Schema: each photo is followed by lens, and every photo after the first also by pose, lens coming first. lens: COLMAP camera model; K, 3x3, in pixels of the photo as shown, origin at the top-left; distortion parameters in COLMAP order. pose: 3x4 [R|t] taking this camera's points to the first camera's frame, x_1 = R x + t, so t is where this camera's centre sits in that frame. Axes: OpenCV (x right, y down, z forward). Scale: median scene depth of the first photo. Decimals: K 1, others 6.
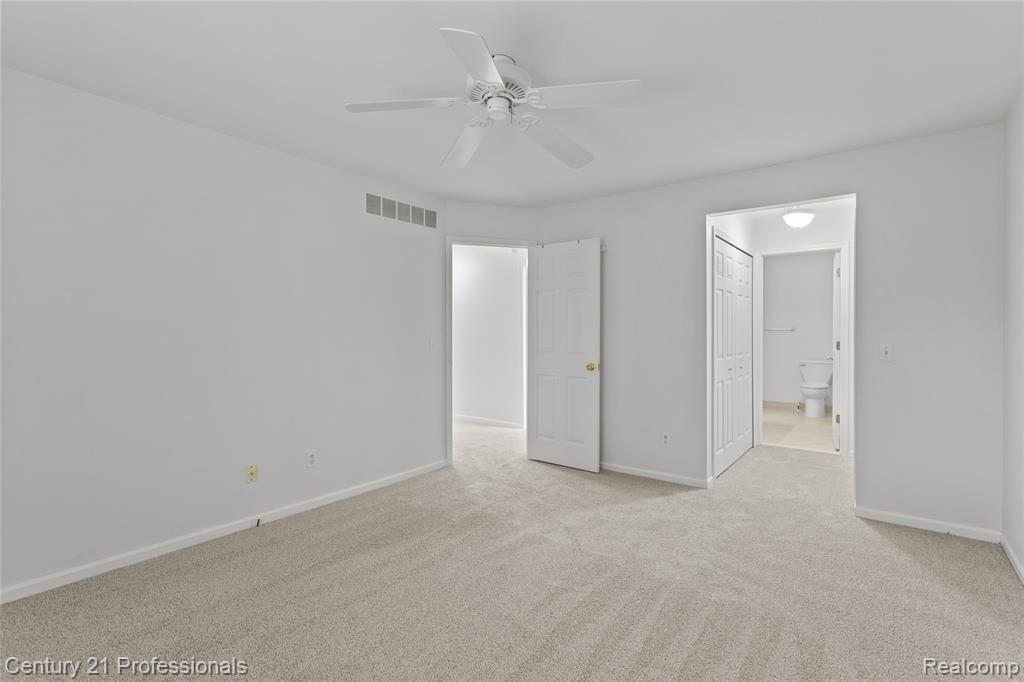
lens RADIAL K [[501.1, 0, 500.9], [0, 501.1, 334.8], [0, 0, 1]] dist [0.002754, 0.001311]
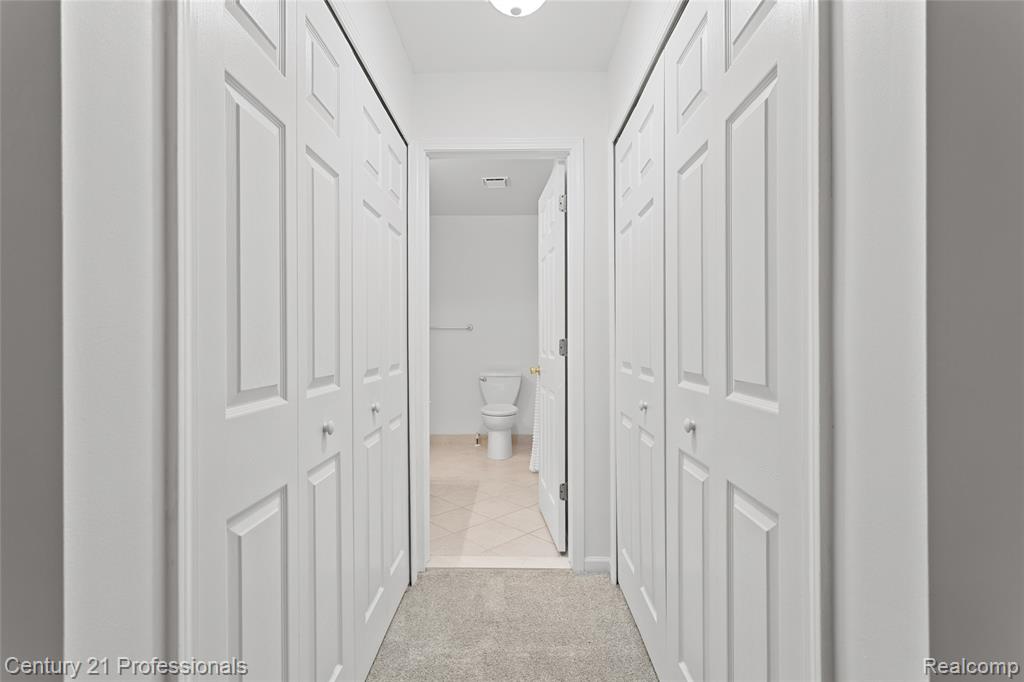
lens RADIAL K [[501.1, 0, 500.9], [0, 501.1, 334.8], [0, 0, 1]] dist [0.002754, 0.001311]
pose [[0.813020, 0.009037, 0.582166, 0.240946], [0.002593, 0.999813, -0.019141, 0.013535], [-0.582230, 0.017072, 0.812845, 0.462346]]
